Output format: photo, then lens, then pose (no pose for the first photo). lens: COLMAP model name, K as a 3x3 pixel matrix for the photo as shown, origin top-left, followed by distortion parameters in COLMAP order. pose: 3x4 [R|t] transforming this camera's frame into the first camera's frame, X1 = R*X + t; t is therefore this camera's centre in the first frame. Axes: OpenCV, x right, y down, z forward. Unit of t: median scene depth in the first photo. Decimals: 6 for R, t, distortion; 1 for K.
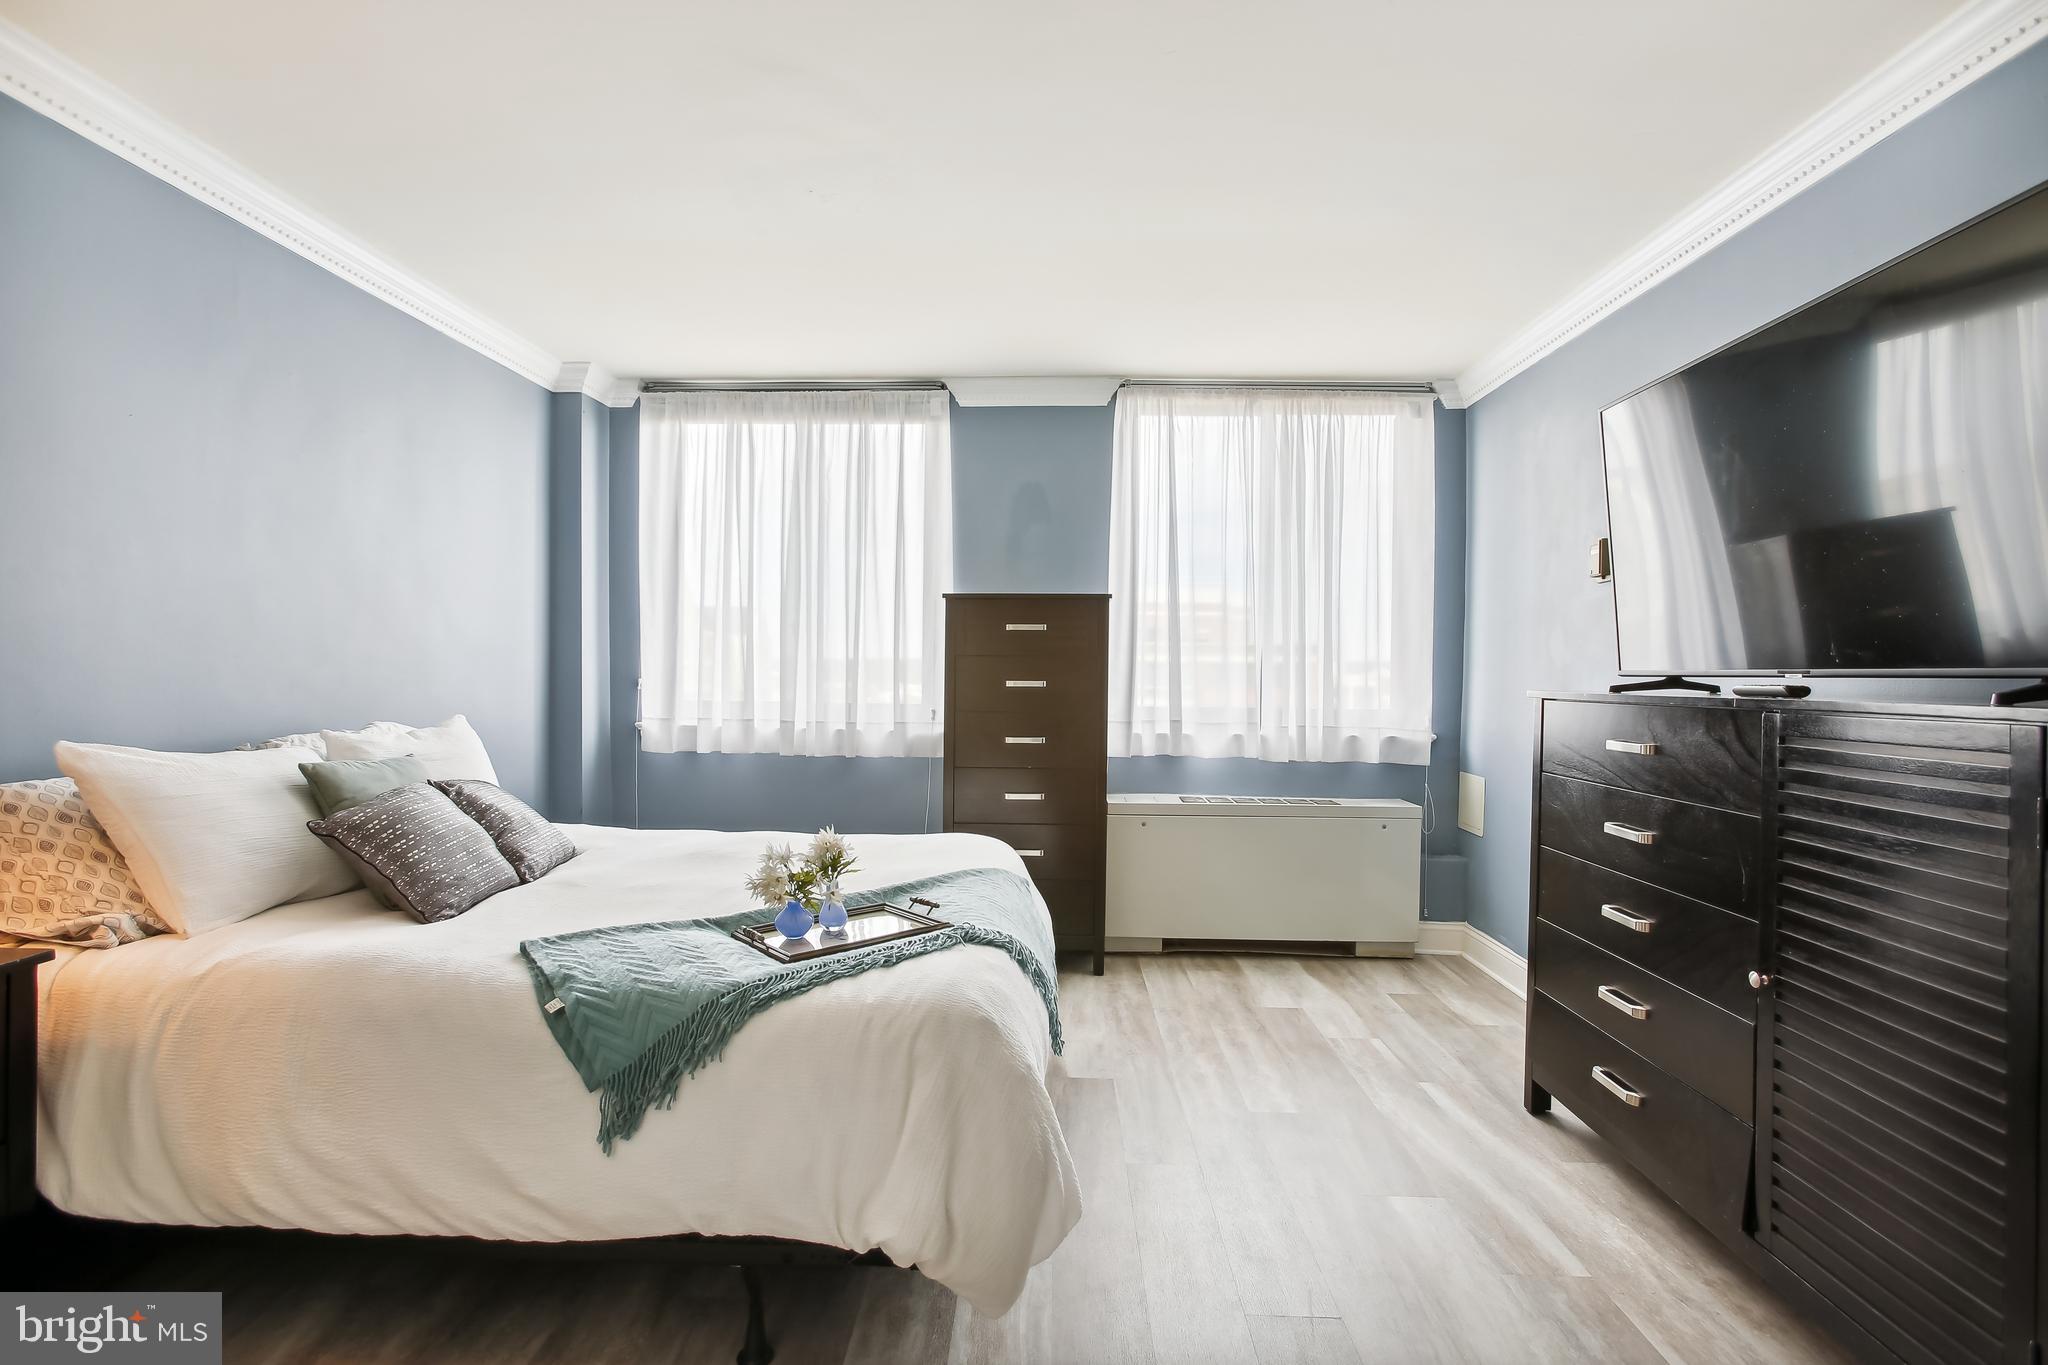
lens RADIAL K [[930.1, 0, 1011.6], [0, 930.1, 673.3], [0, 0, 1]] dist [-0.023852, 0.008883]
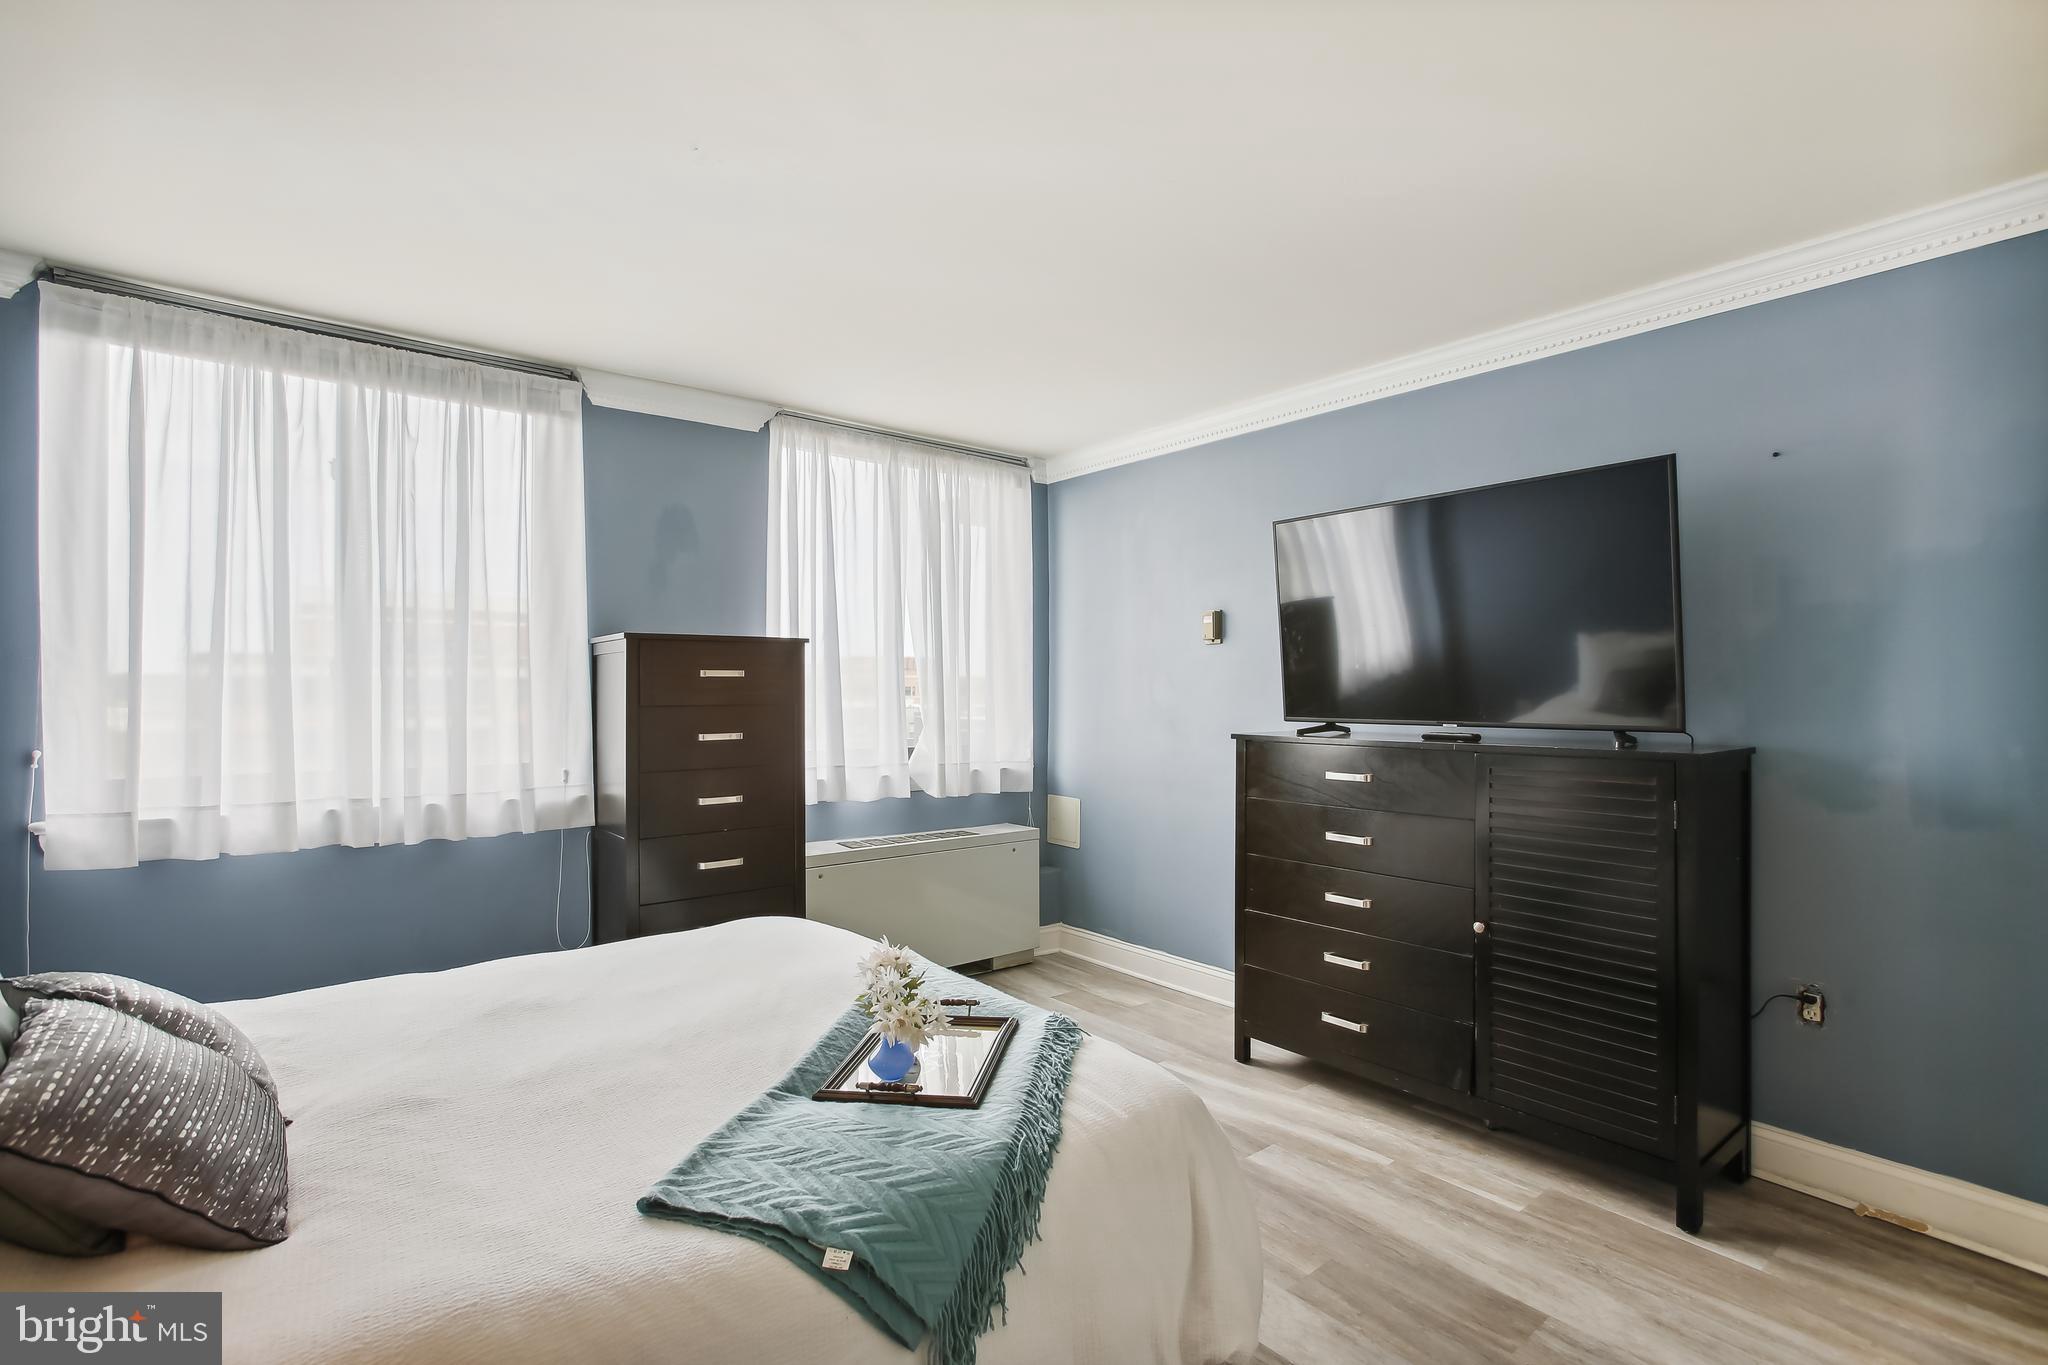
lens RADIAL K [[930.1, 0, 1020.6], [0, 930.1, 674.9], [0, 0, 1]] dist [-0.023852, 0.008883]
pose [[0.759452, -0.000965, 0.650562, -0.313139], [0.011173, 0.999871, -0.011560, -0.031935], [-0.650467, 0.016048, 0.759365, 0.128252]]
